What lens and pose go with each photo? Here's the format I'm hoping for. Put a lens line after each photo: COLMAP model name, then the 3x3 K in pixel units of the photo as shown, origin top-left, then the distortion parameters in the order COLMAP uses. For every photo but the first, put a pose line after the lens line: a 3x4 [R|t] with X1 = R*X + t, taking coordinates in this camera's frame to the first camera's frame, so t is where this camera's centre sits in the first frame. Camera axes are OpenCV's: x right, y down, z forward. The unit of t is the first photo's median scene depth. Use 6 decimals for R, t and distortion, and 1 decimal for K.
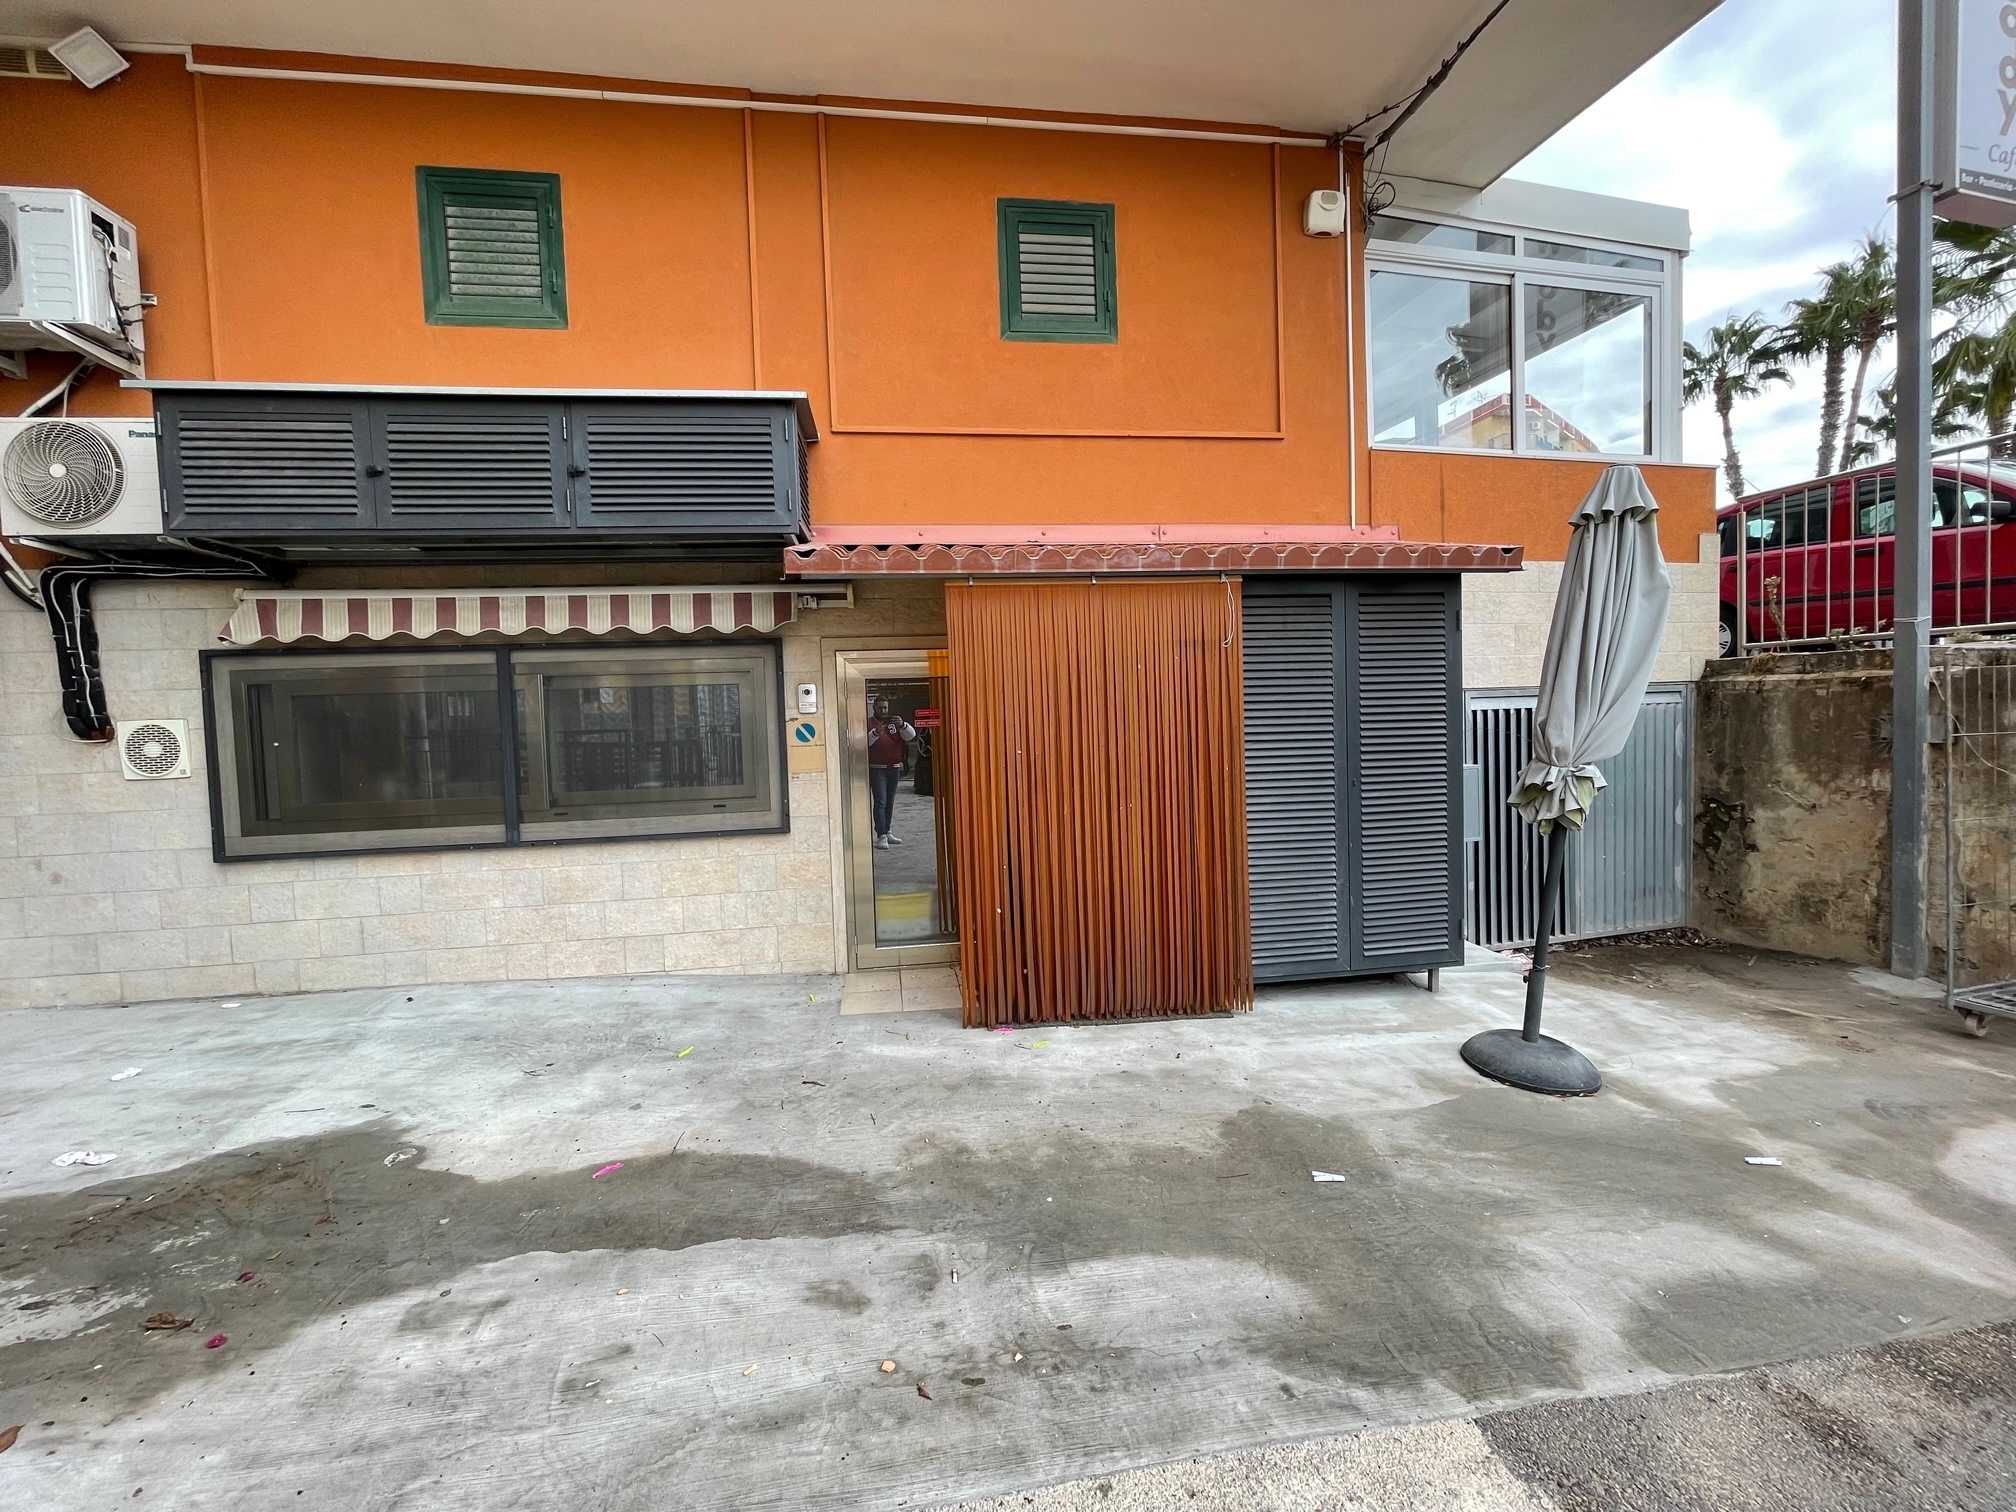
lens RADIAL K [[819.8, 0, 1005.2], [0, 819.8, 754.3], [0, 0, 1]] dist [-0.001361, 0.000093]
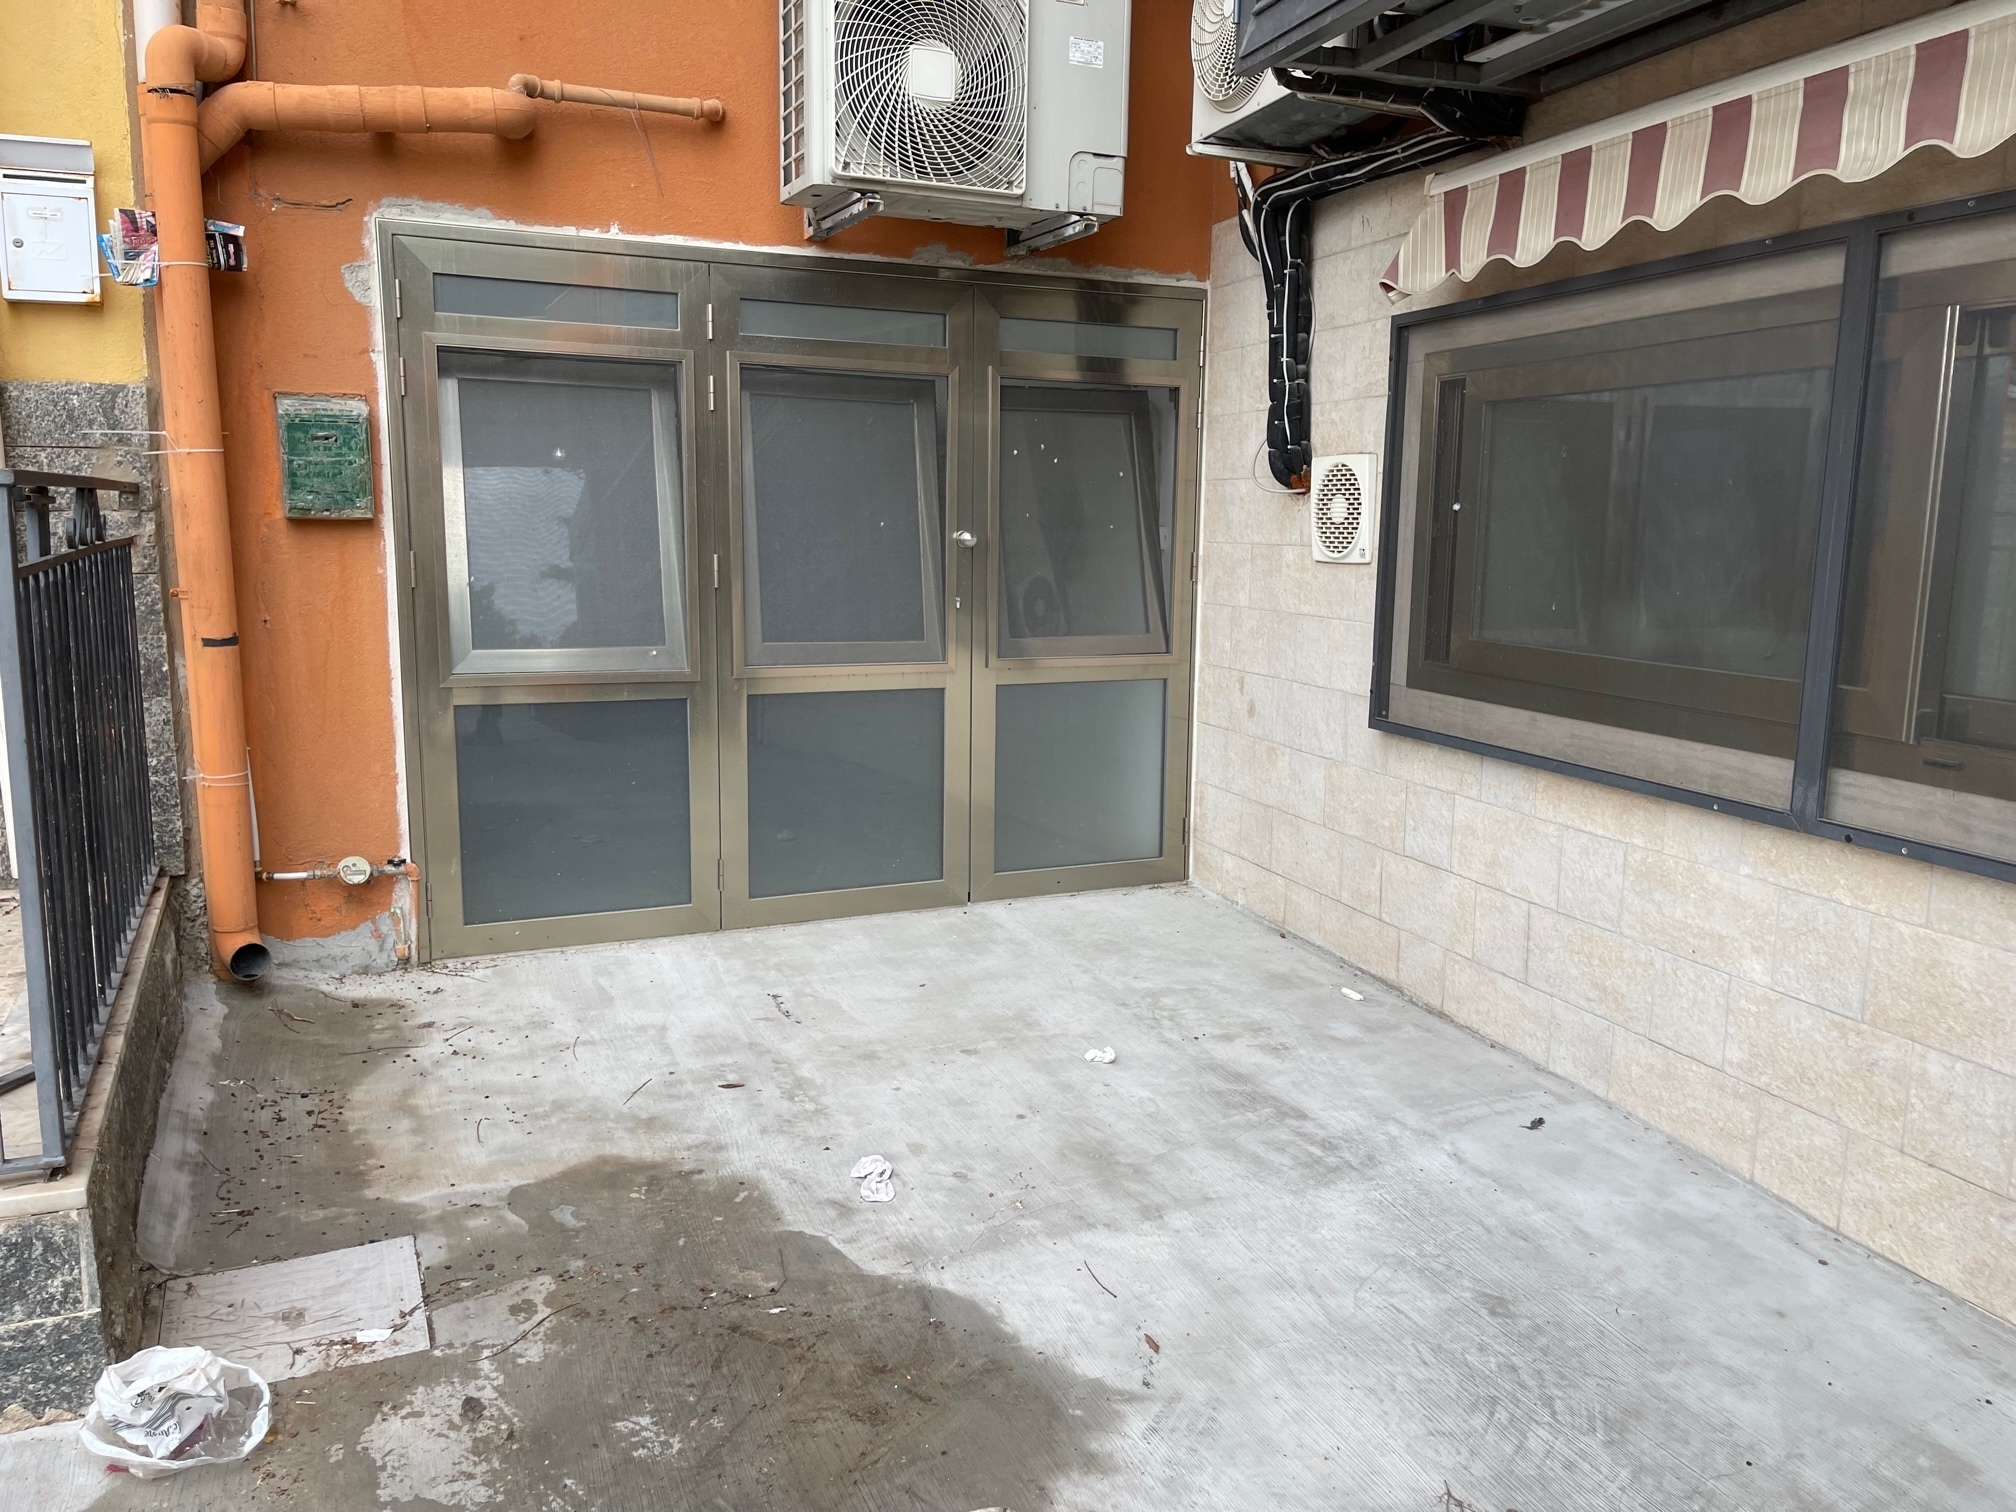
lens RADIAL K [[1515.4, 0, 1005.9], [0, 1515.4, 757.9], [0, 0, 1]] dist [0.015301, -0.003710]
pose [[0.197080, 0.191691, -0.961465, -0.059067], [-0.063986, 0.981123, 0.182494, -0.013696], [0.978297, 0.025554, 0.205625, 0.570242]]
